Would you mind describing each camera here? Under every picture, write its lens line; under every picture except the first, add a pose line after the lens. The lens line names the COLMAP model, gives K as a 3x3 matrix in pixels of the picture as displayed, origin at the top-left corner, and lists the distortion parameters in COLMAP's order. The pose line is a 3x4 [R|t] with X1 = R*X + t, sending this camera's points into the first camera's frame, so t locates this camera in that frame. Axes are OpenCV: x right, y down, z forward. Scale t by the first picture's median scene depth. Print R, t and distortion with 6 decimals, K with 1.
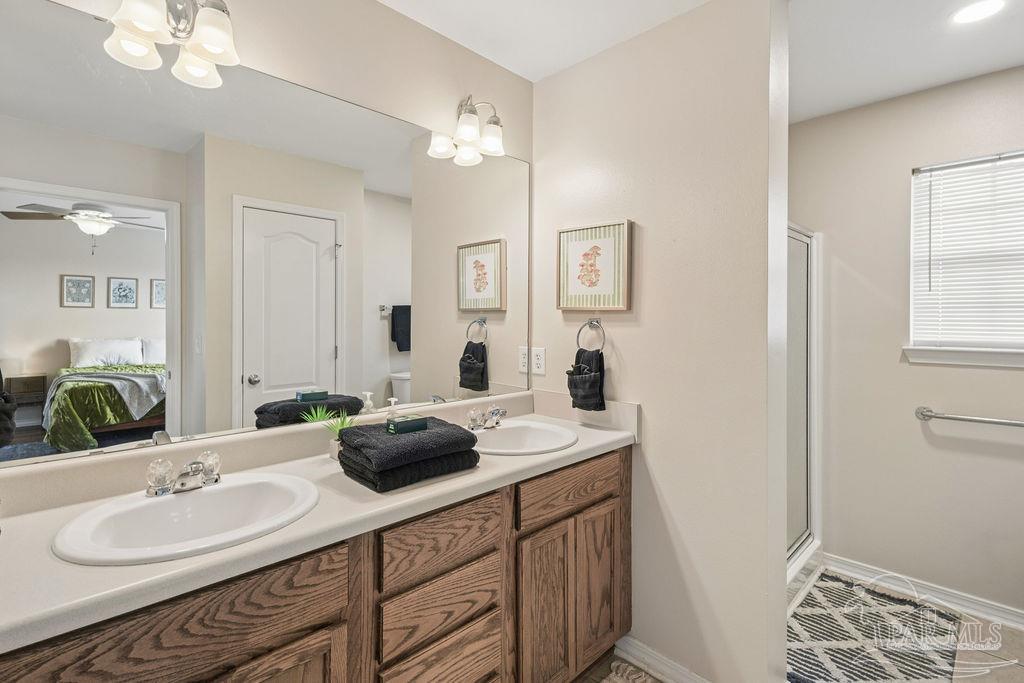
lens RADIAL K [[481.4, 0, 510.5], [0, 481.4, 318.9], [0, 0, 1]] dist [0.004531, -0.001370]
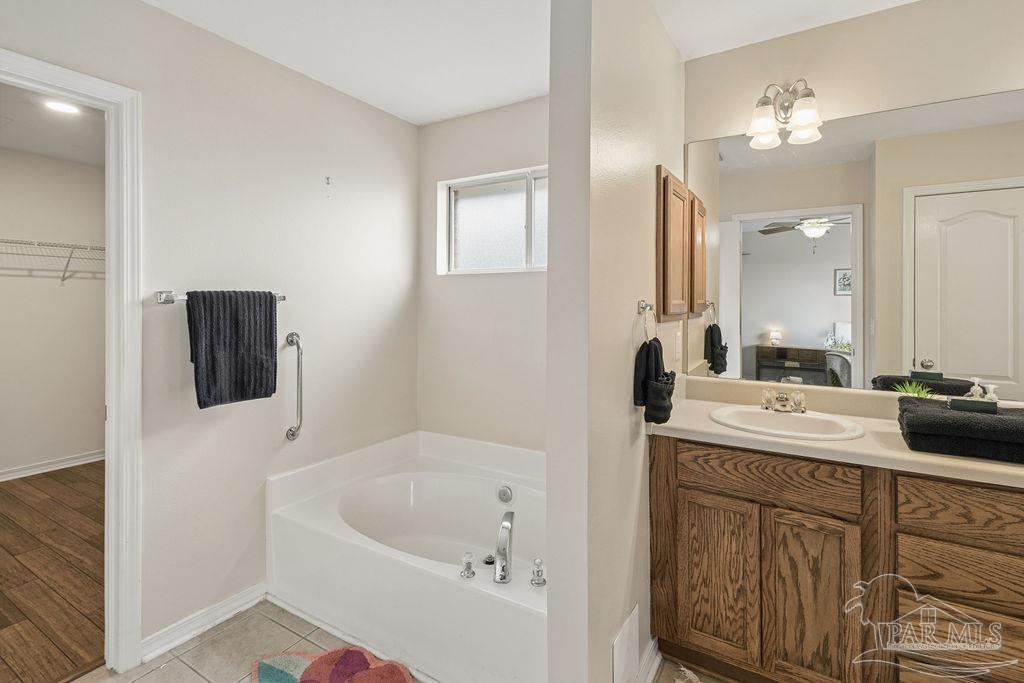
lens RADIAL K [[480.2, 0, 511.3], [0, 480.2, 317.0], [0, 0, 1]] dist [0.009016, 0.000072]
pose [[0.236640, 0.025245, -0.971269, 0.668328], [-0.000957, 0.999668, 0.025750, 0.002681], [0.971597, -0.005164, 0.236585, -0.251631]]
